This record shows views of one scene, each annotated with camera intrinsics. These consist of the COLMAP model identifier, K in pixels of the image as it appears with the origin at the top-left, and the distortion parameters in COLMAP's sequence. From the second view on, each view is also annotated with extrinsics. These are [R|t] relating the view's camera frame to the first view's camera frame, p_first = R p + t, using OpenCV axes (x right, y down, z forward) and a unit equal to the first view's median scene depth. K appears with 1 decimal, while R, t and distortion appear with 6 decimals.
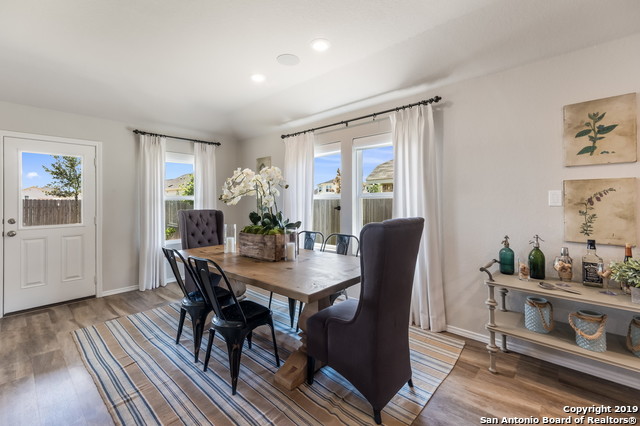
lens RADIAL K [[277.6, 0, 325.0], [0, 277.6, 194.6], [0, 0, 1]] dist [0.000147, 0.000609]
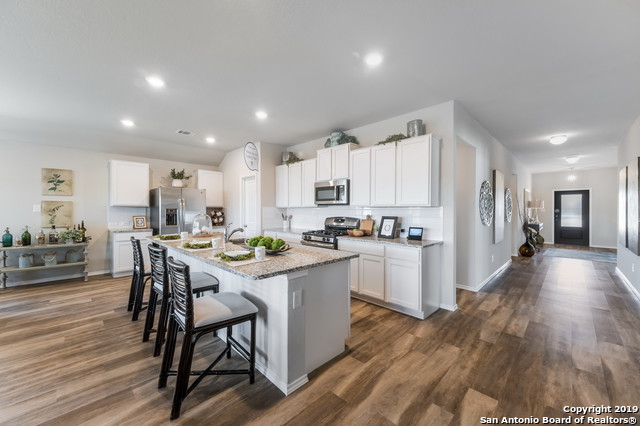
lens RADIAL K [[250.4, 0, 318.6], [0, 250.4, 212.3], [0, 0, 1]] dist [0.001558, 0.000104]
pose [[0.058129, 0.003415, 0.998303, -1.098998], [-0.016211, 0.999866, -0.002477, 0.012306], [-0.998177, -0.016040, 0.058177, -1.439040]]
